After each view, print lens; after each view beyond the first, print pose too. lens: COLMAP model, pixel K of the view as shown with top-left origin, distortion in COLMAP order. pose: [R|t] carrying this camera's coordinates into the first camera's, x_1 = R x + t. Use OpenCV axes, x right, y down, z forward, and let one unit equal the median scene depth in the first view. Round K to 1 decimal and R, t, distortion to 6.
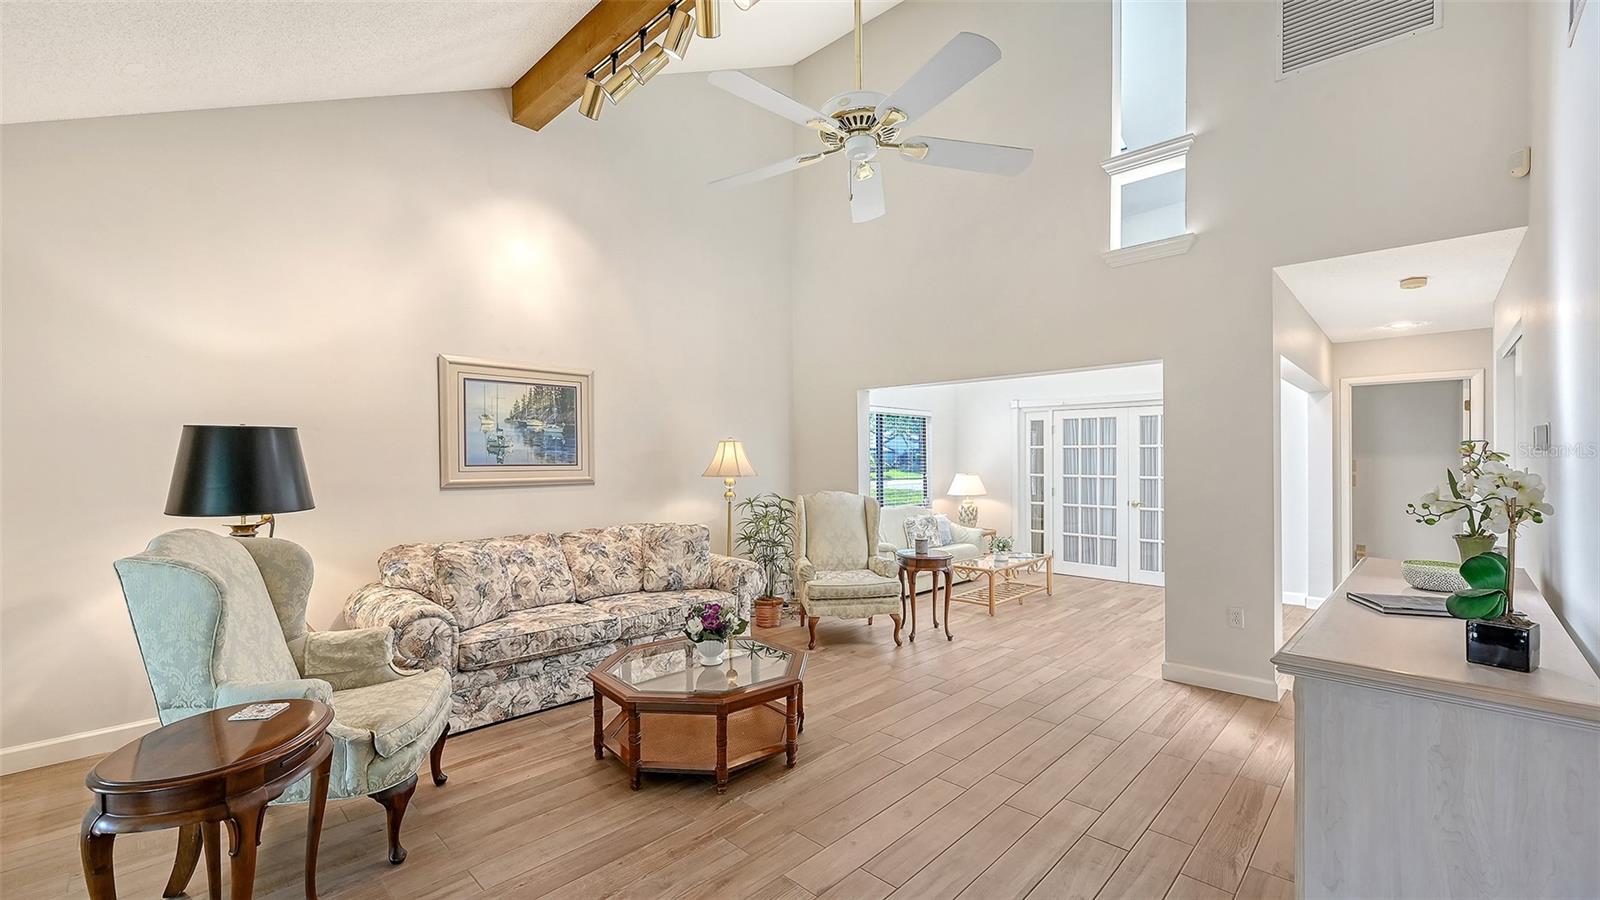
lens RADIAL K [[629.6, 0, 800.0], [0, 629.6, 450.0], [0, 0, 1]] dist [0.001139, 0.000065]
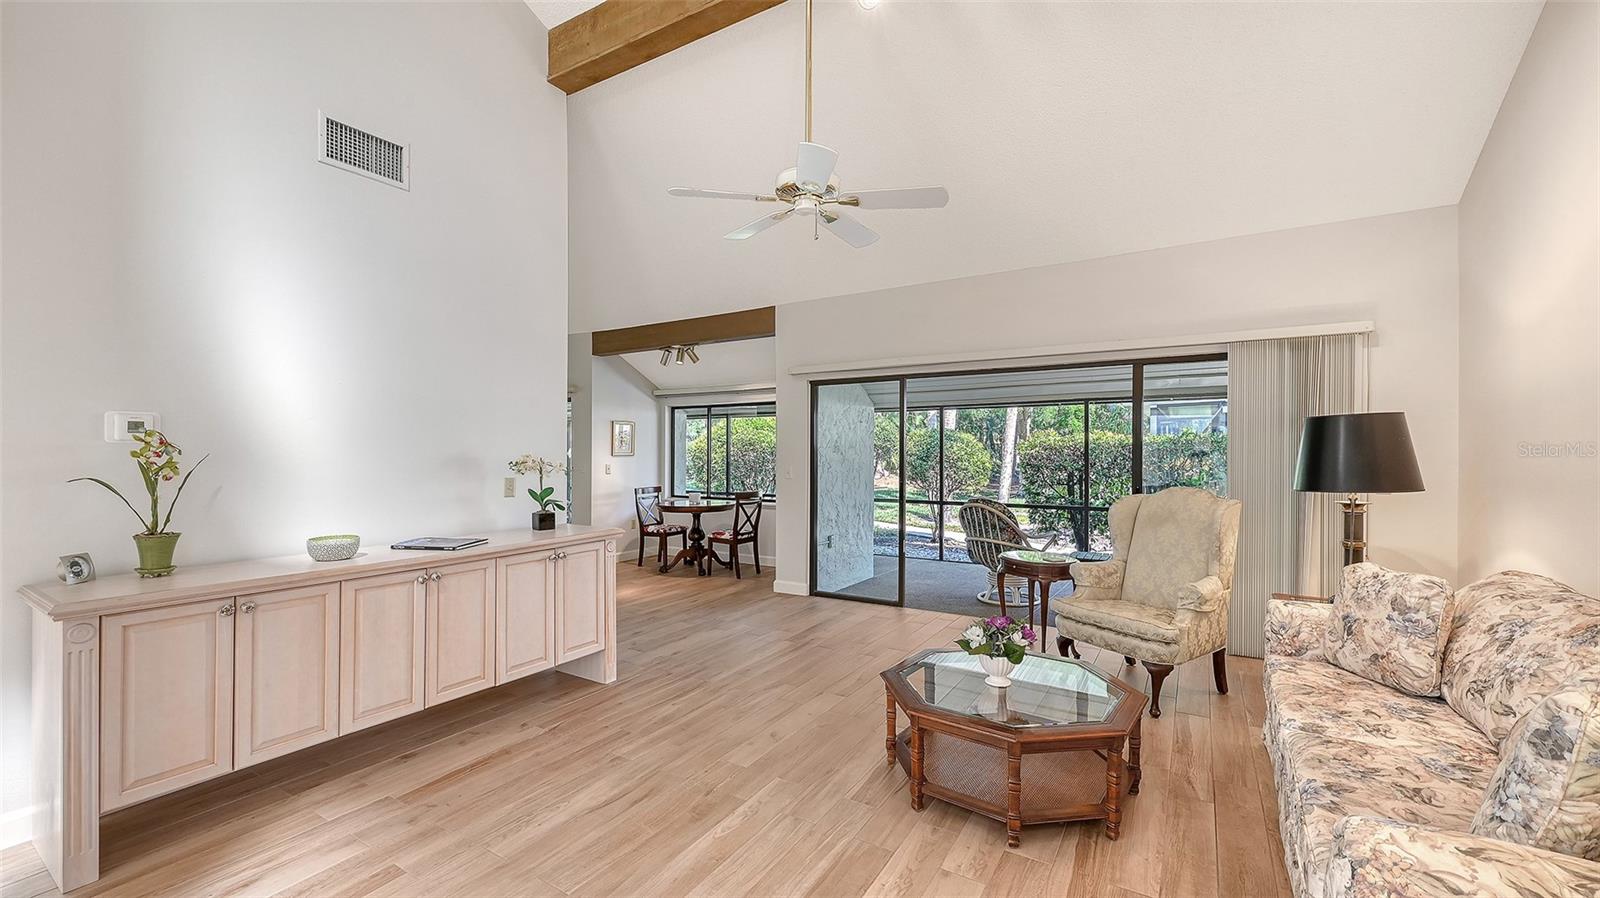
lens RADIAL K [[648.1, 0, 800.6], [0, 648.1, 442.5], [0, 0, 1]] dist [-0.002904, -0.000048]
pose [[-0.975623, 0.003375, -0.219429, 0.223676], [0.010211, 0.999497, -0.030027, 0.022636], [0.219217, -0.031536, -0.975166, 1.286198]]
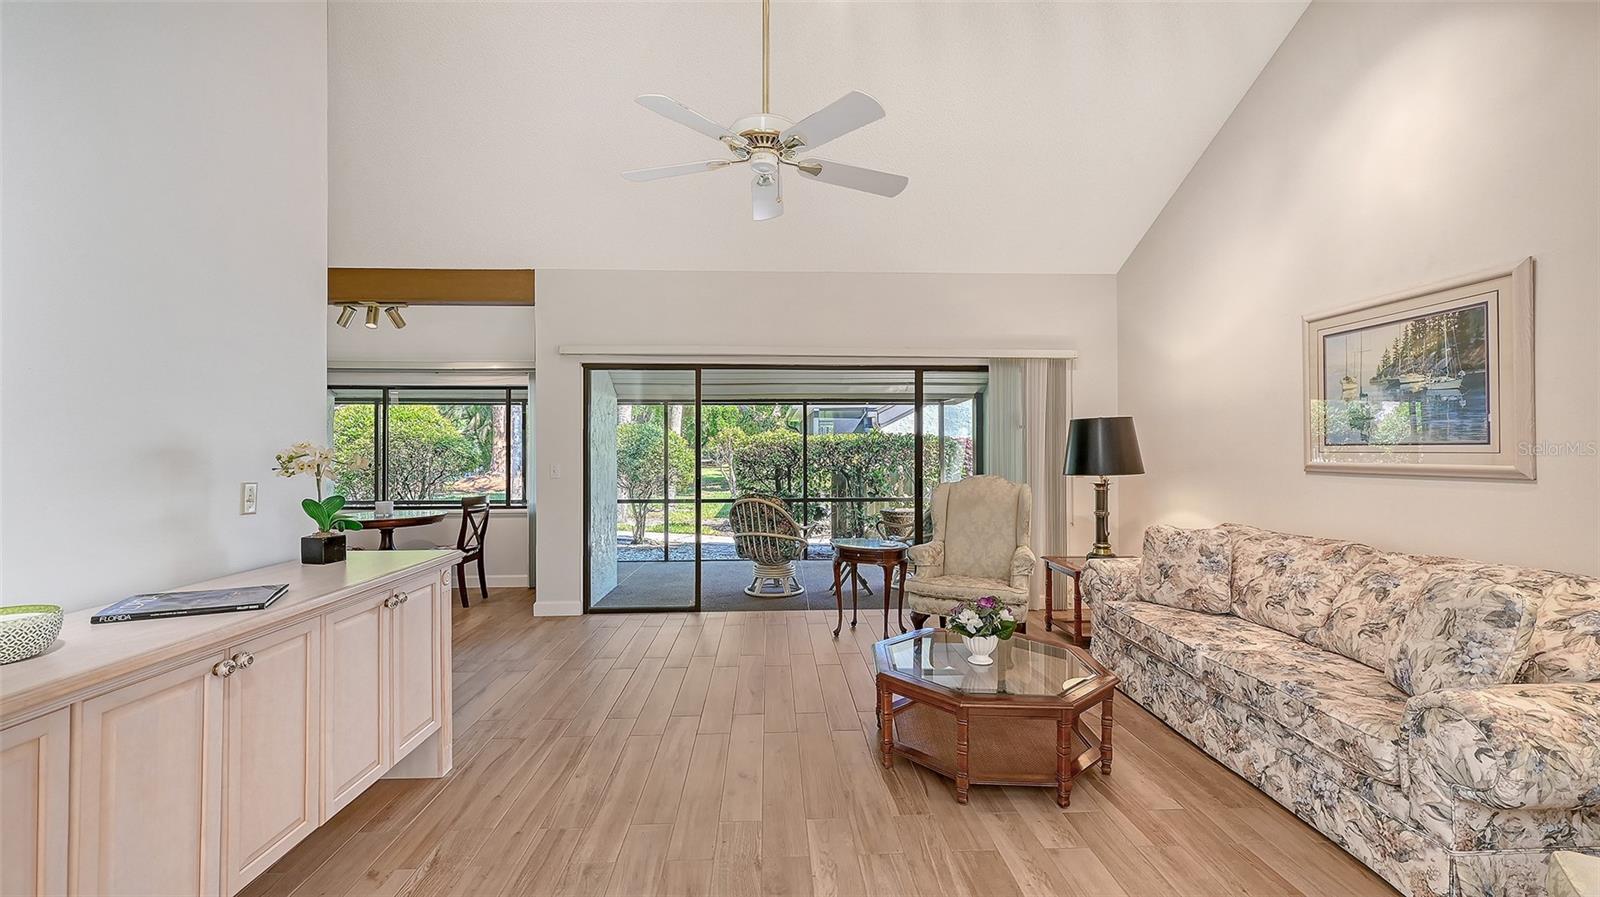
lens RADIAL K [[648.1, 0, 800.6], [0, 648.1, 442.0], [0, 0, 1]] dist [-0.002904, -0.000048]
pose [[-0.678409, -0.004266, -0.734672, 0.509962], [0.017818, 0.999593, -0.022258, 0.026740], [0.734469, -0.028190, -0.678057, 1.027126]]
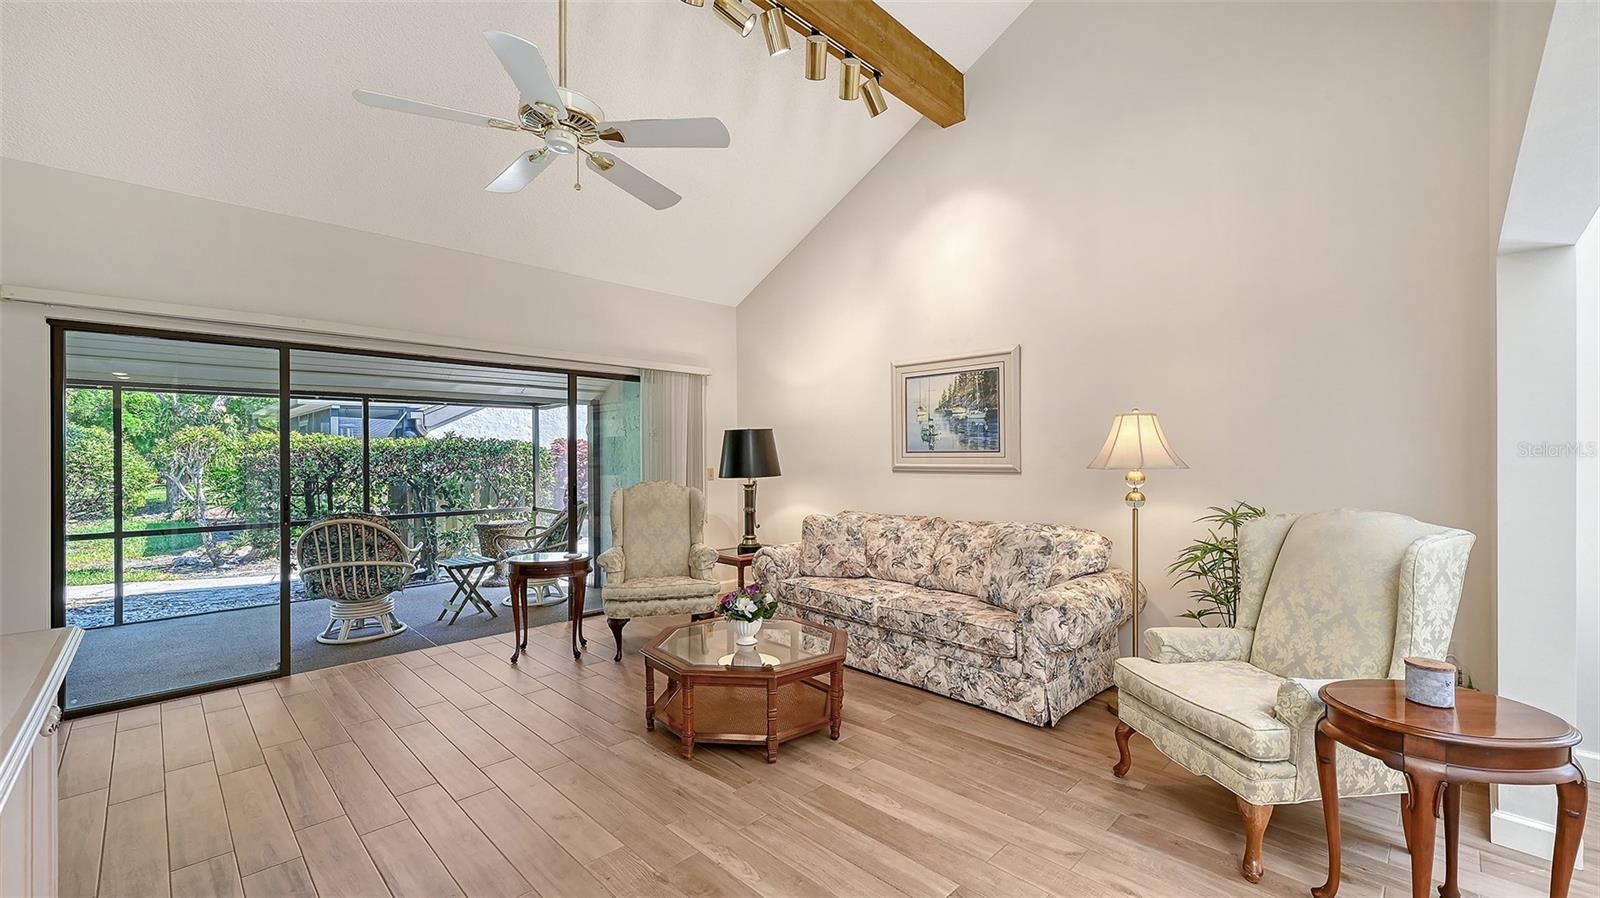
lens RADIAL K [[647.2, 0, 806.9], [0, 647.2, 449.0], [0, 0, 1]] dist [-0.000200, 0.000132]
pose [[0.003049, -0.005661, -0.999979, 0.650568], [0.022313, 0.999735, -0.005592, 0.020708], [0.999746, -0.022296, 0.003174, 0.779596]]
